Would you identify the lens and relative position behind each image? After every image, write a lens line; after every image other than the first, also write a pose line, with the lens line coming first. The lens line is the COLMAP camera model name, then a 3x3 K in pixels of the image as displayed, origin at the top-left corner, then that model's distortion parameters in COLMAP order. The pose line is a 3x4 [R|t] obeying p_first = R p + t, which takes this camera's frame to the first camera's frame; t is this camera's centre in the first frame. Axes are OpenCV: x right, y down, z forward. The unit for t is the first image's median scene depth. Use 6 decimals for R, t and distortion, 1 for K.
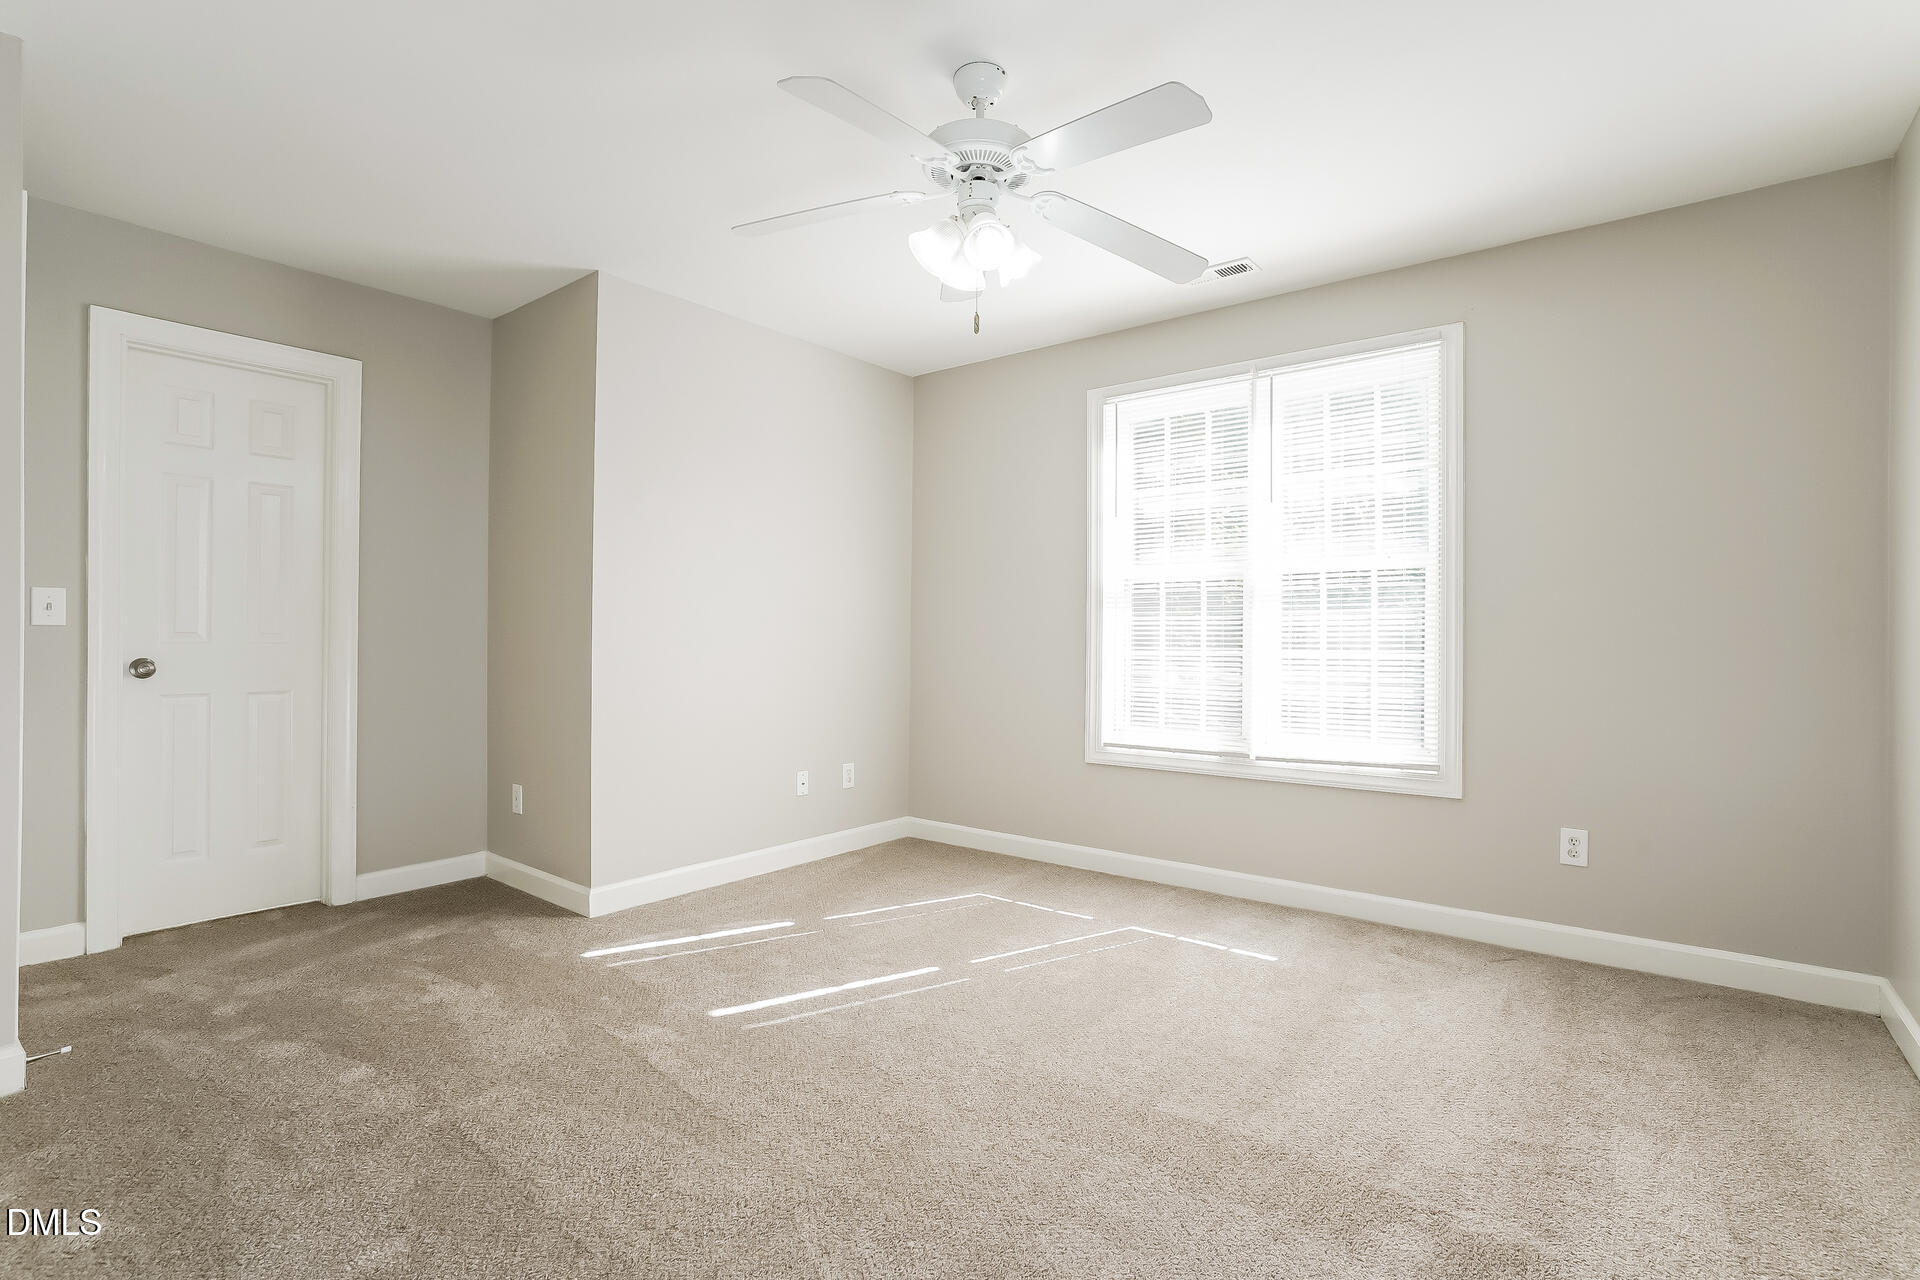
lens RADIAL K [[901.4, 0, 953.9], [0, 901.4, 636.4], [0, 0, 1]] dist [-0.050769, 0.020001]
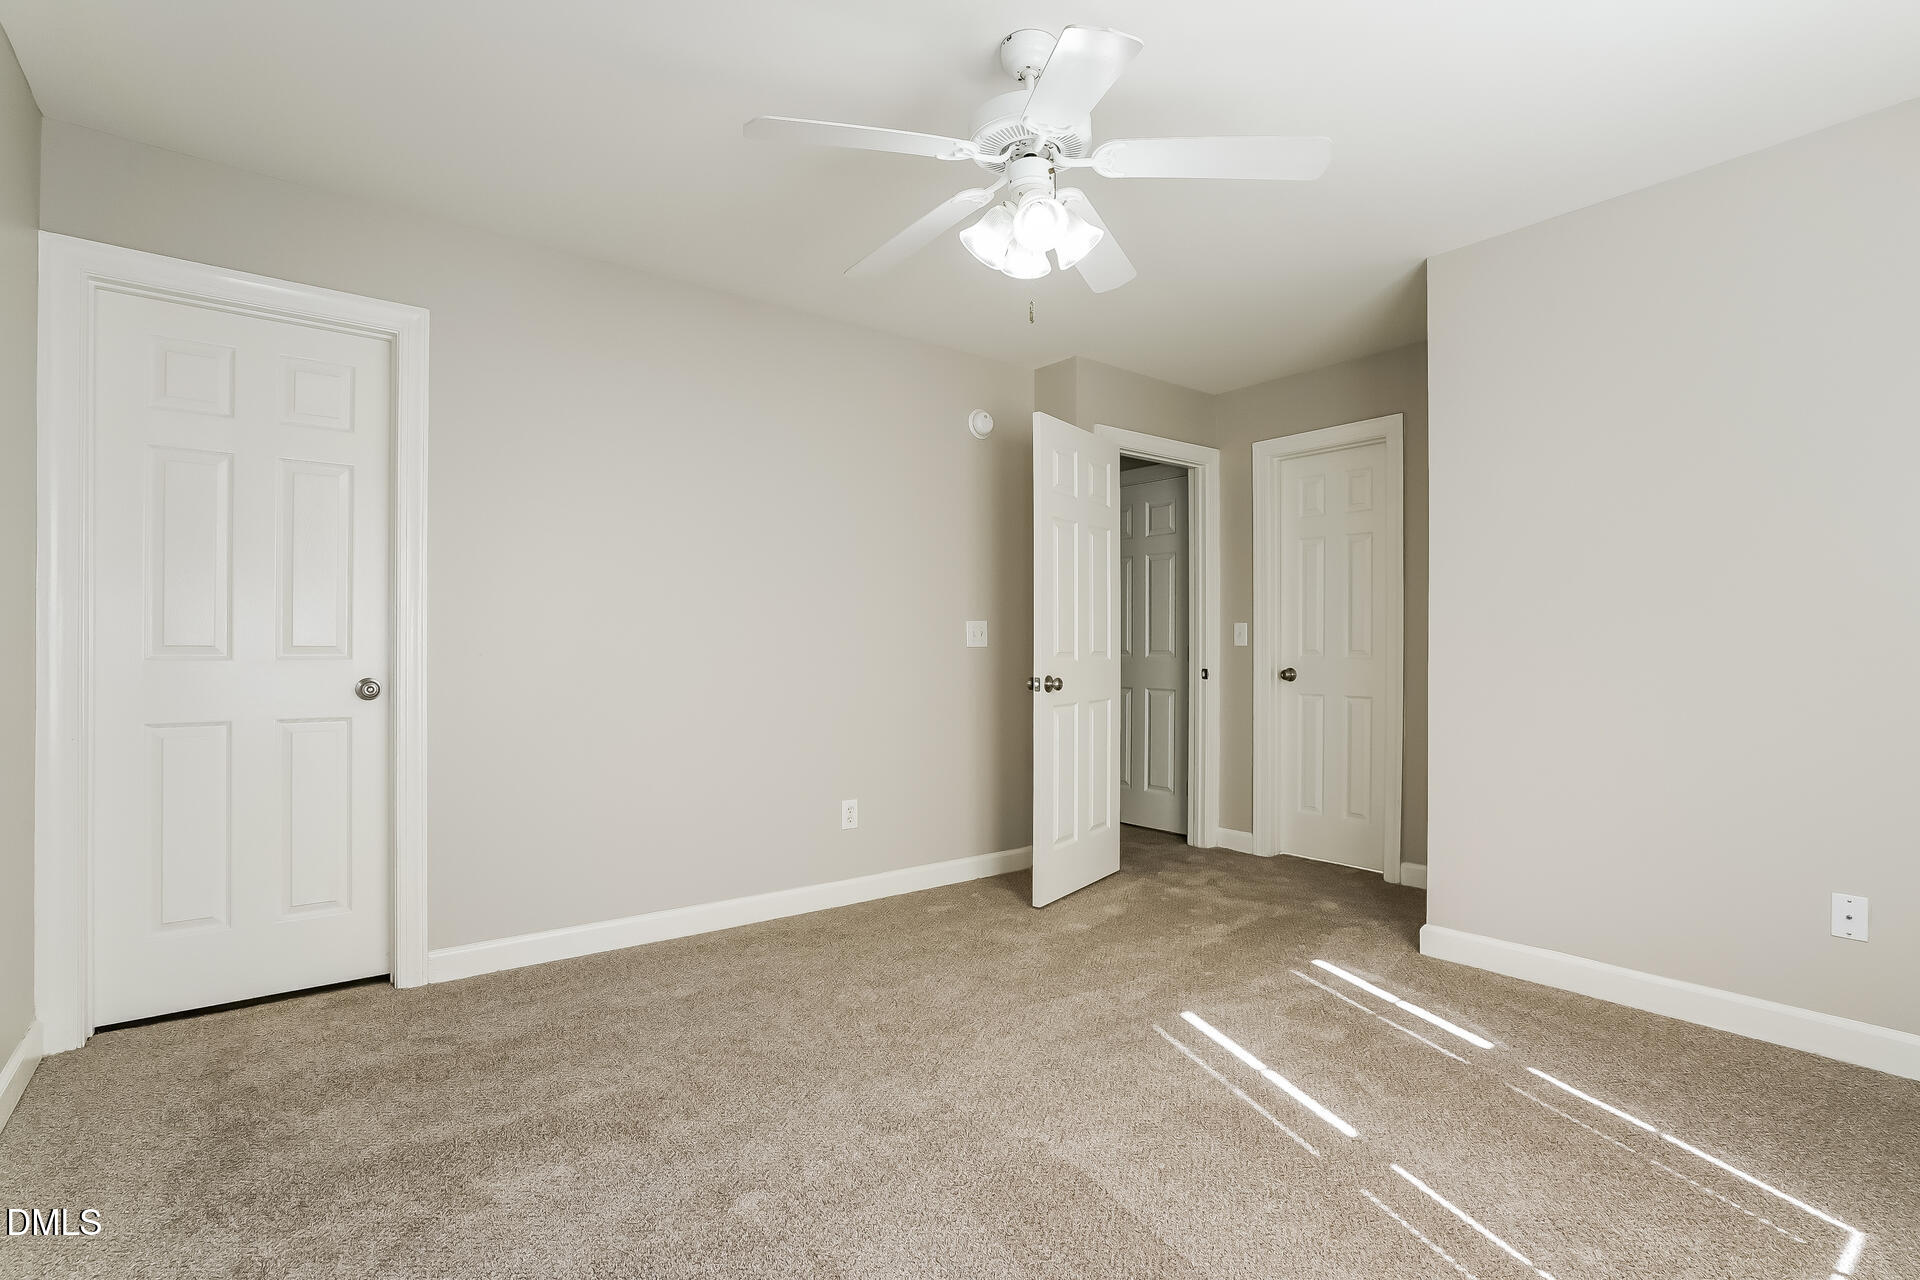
lens RADIAL K [[901.4, 0, 953.9], [0, 901.4, 636.4], [0, 0, 1]] dist [-0.050769, 0.020001]
pose [[-0.234529, -0.017175, -0.971957, 0.635973], [-0.000160, 0.999845, -0.017629, -0.000810], [0.972109, -0.003979, -0.234495, 0.759793]]
